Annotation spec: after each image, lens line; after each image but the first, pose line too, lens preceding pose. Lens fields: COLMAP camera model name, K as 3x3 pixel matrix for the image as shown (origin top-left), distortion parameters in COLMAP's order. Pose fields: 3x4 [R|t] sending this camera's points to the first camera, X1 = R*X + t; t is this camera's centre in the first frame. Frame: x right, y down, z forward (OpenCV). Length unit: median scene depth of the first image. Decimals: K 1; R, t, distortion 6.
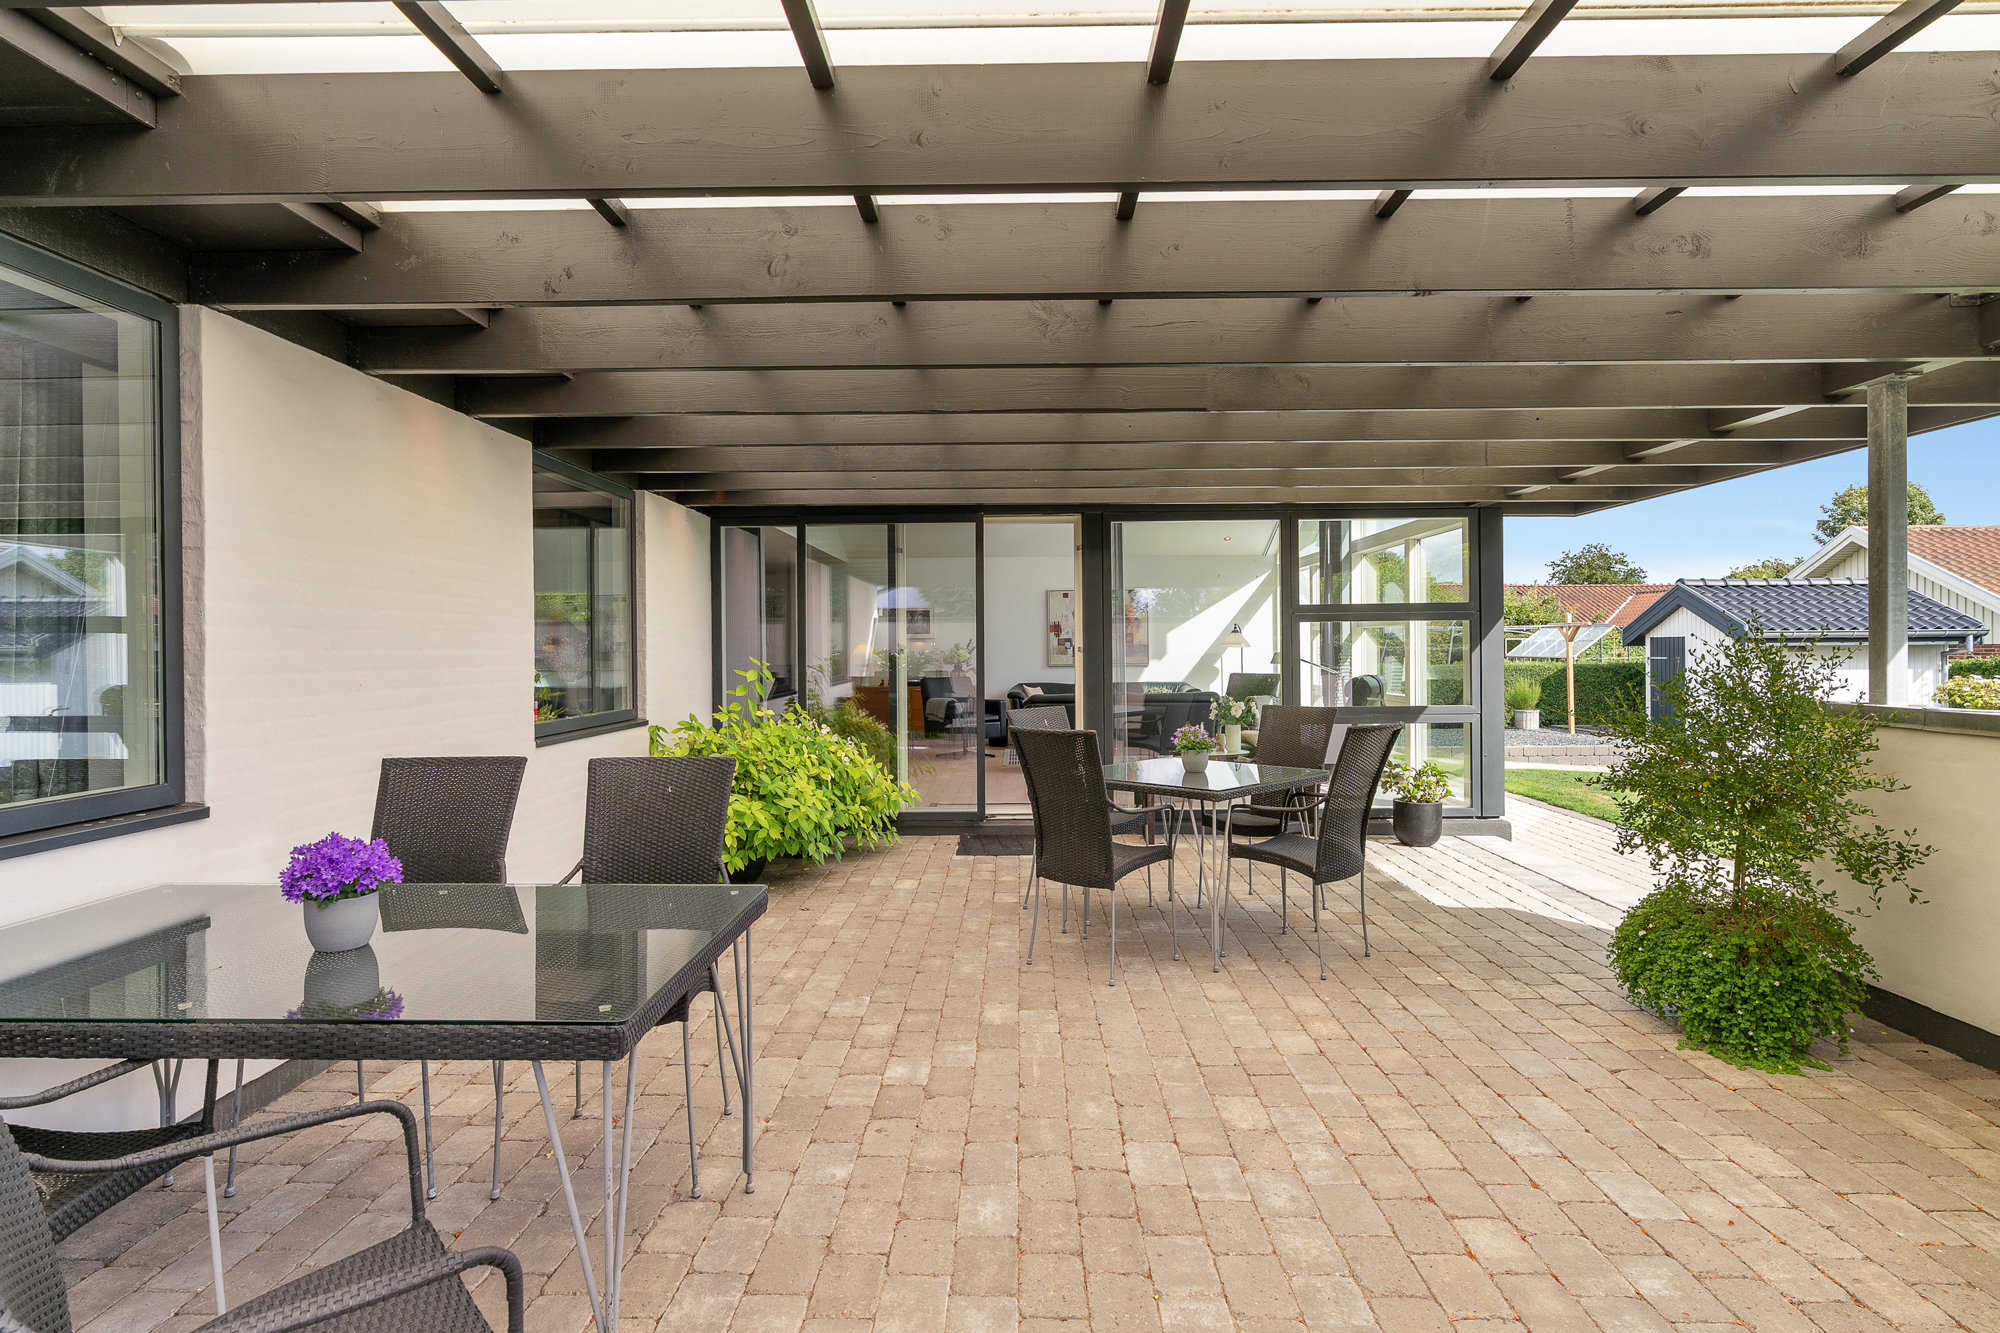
lens RADIAL K [[1005.6, 0, 1003.2], [0, 1005.6, 658.7], [0, 0, 1]] dist [-0.006575, -0.001002]
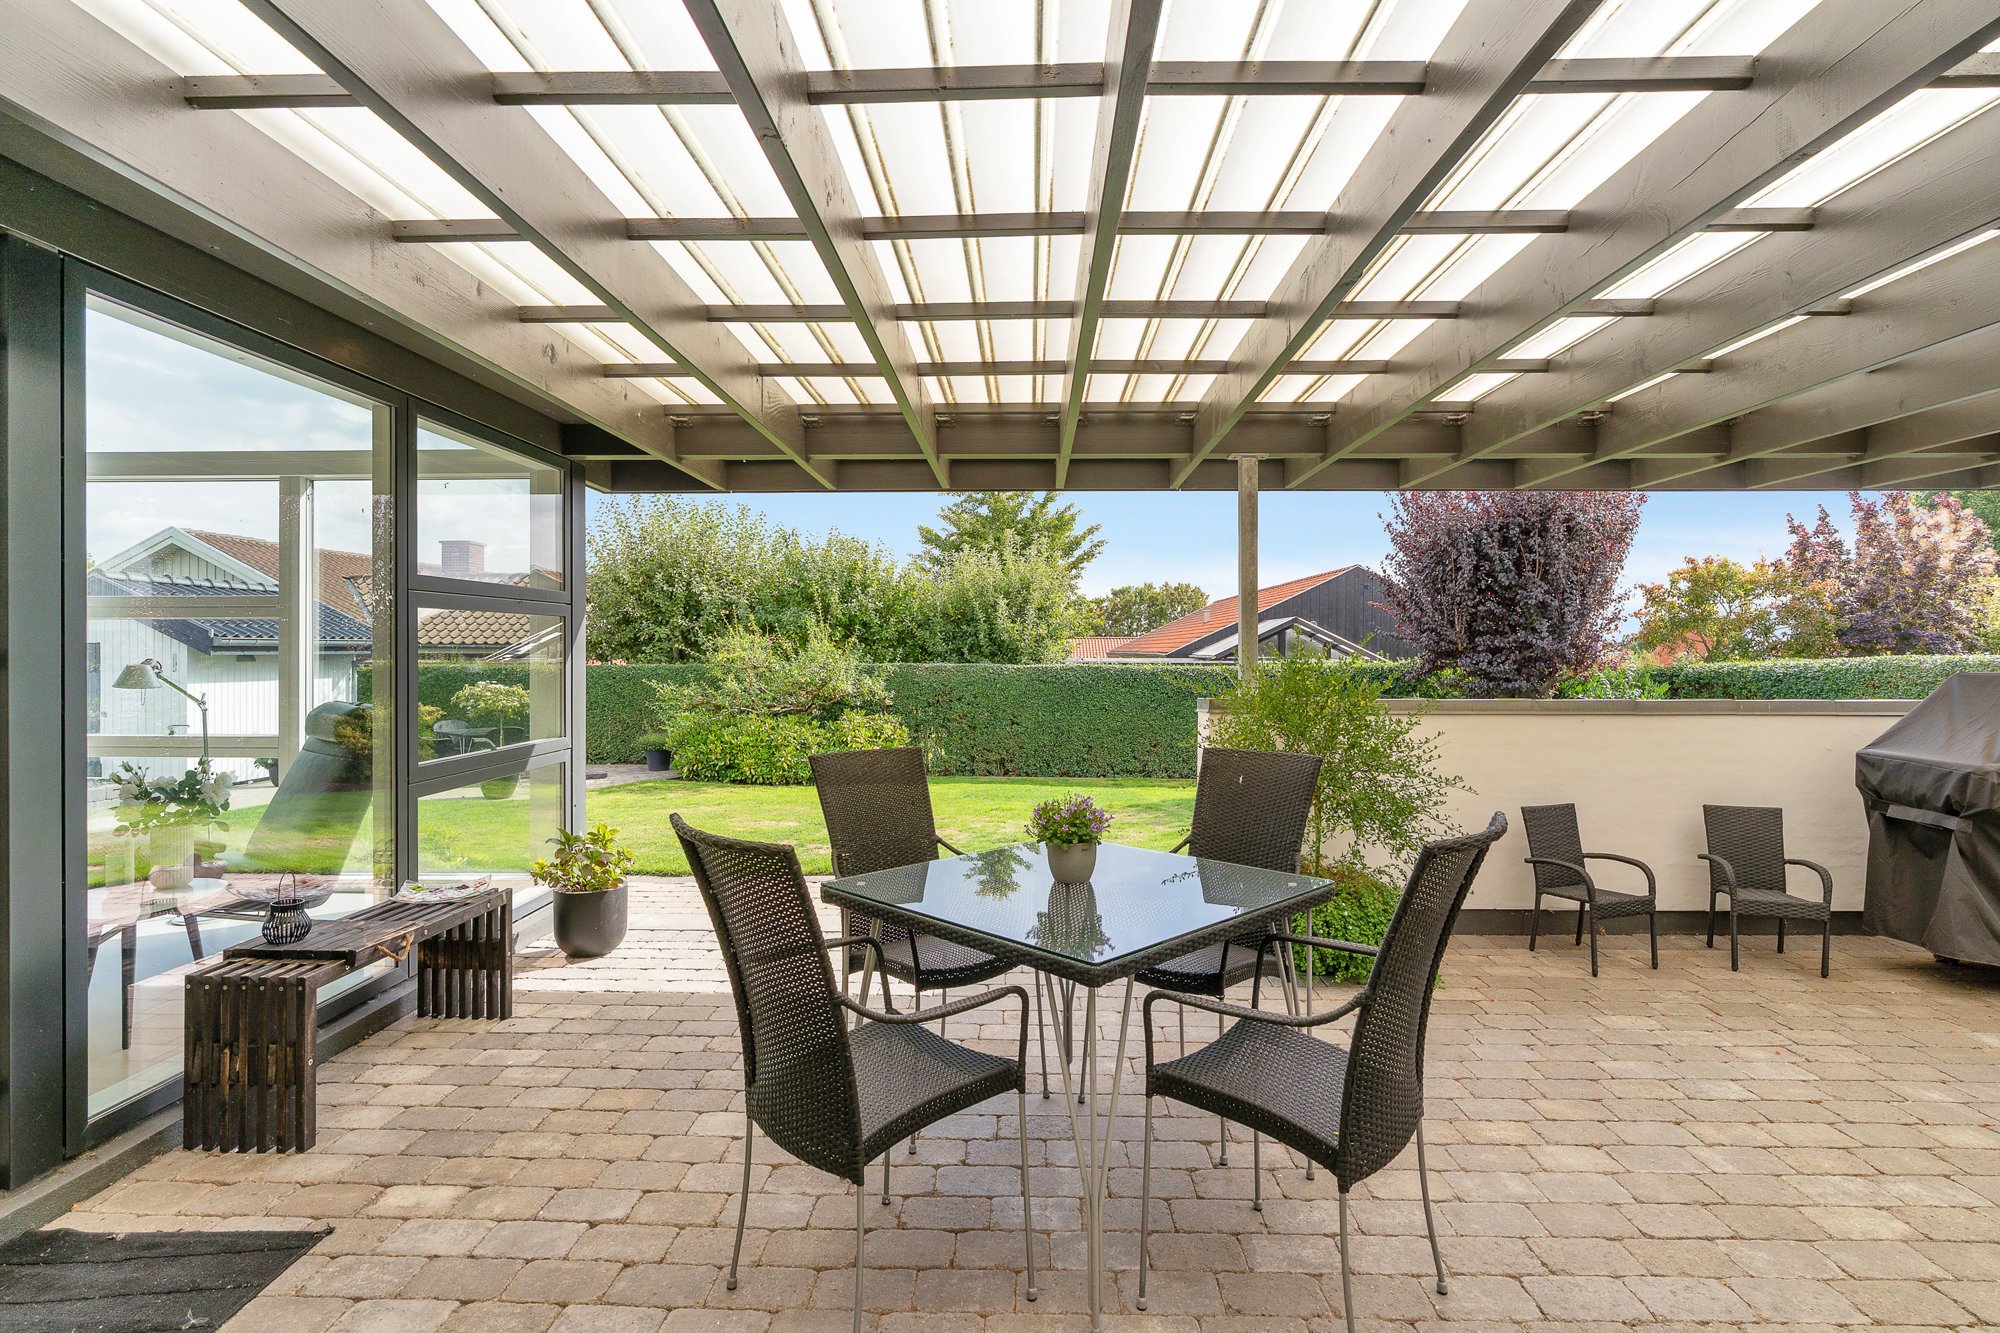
lens RADIAL K [[1005.6, 0, 1004.3], [0, 1005.6, 660.1], [0, 0, 1]] dist [-0.006575, -0.001002]
pose [[-0.005352, 0.001825, 0.999984, -0.557884], [0.008894, 0.999959, -0.001778, -0.001312], [-0.999946, 0.008884, -0.005368, 1.697203]]
